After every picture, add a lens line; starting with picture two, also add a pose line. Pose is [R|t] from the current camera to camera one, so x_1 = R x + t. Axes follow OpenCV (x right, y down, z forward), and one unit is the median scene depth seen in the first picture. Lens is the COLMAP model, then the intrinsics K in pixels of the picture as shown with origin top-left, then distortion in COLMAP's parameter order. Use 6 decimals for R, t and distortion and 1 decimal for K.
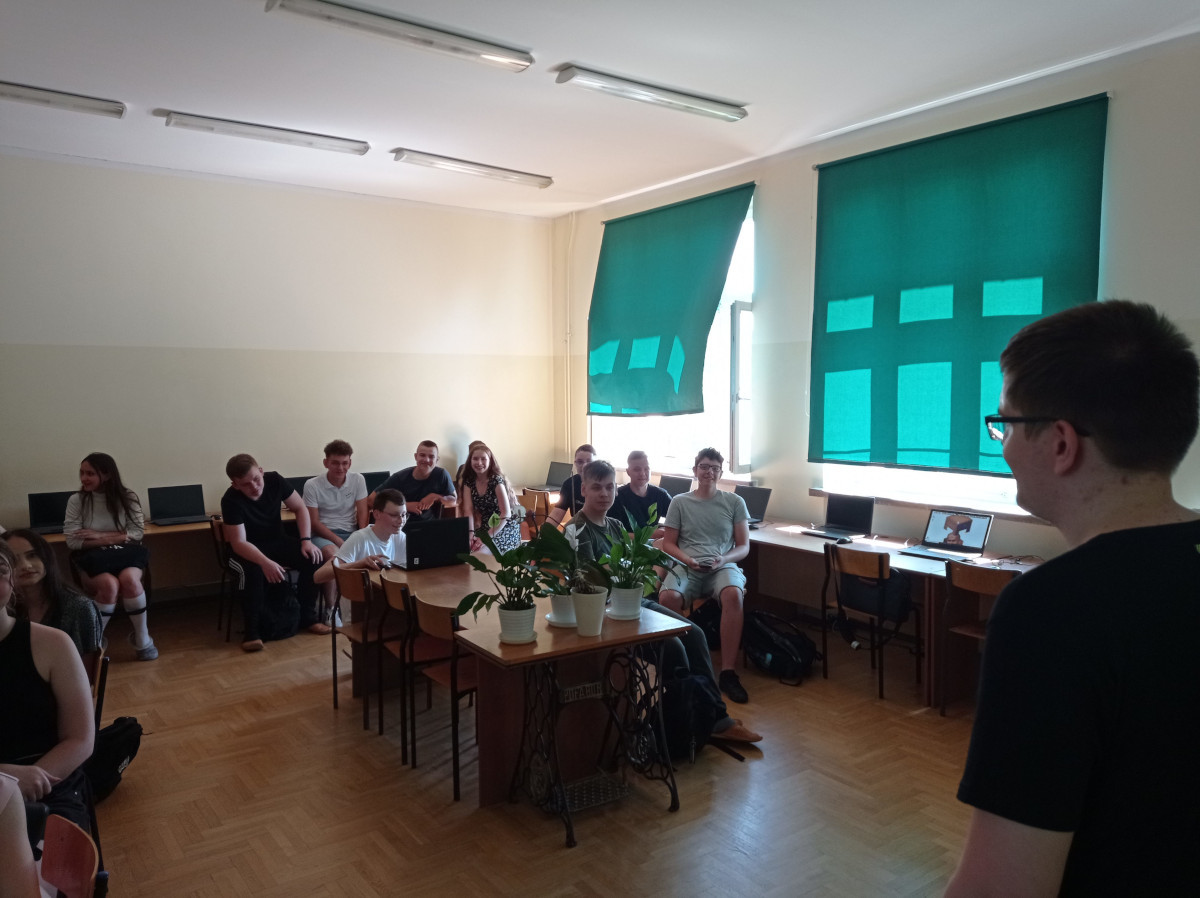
lens RADIAL K [[893.5, 0, 600.0], [0, 893.5, 449.0], [0, 0, 1]] dist [0.090711, -0.114447]
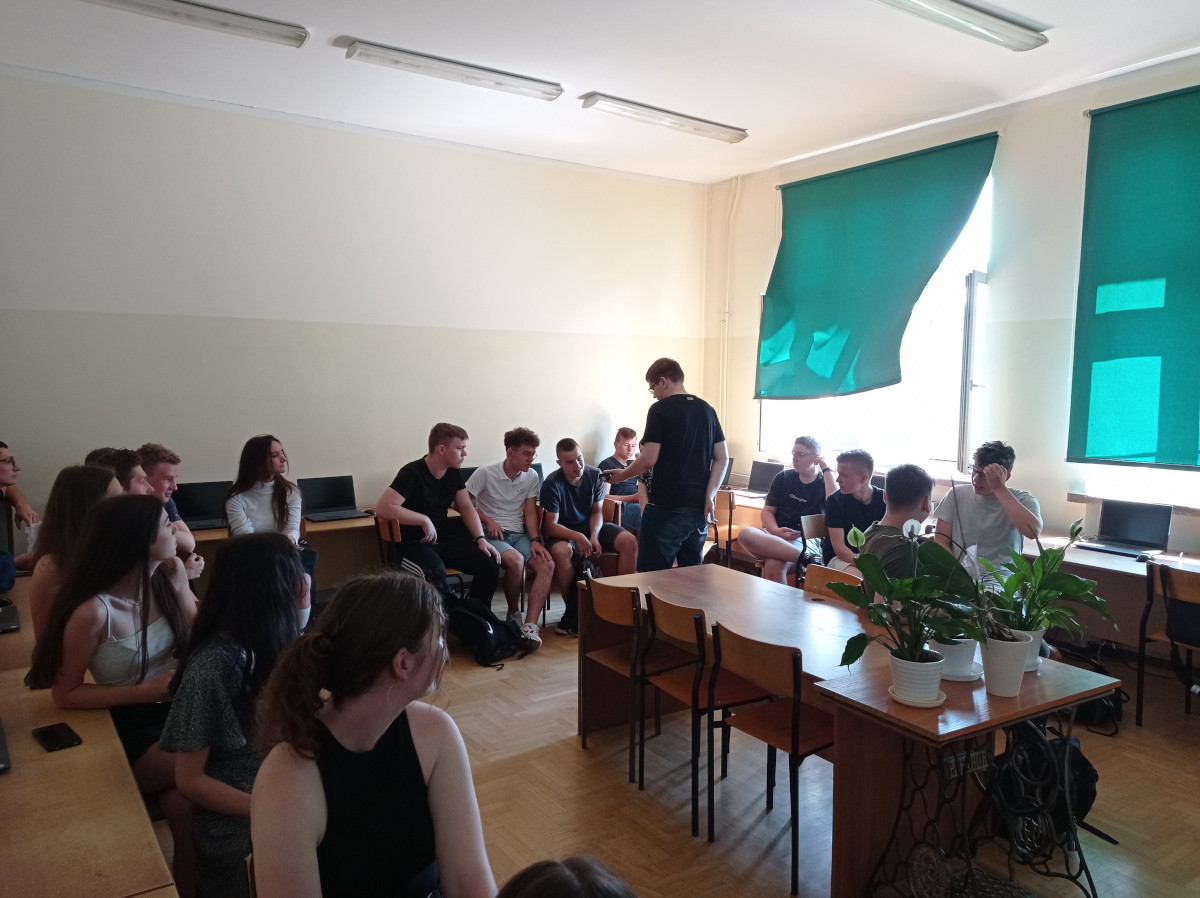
lens RADIAL K [[893.5, 0, 600.0], [0, 893.5, 449.0], [0, 0, 1]] dist [0.090711, -0.114447]
pose [[0.999454, 0.015445, -0.029223, -0.199205], [-0.015112, 0.999819, 0.011584, -0.000690], [0.029397, -0.011136, 0.999506, 0.141297]]
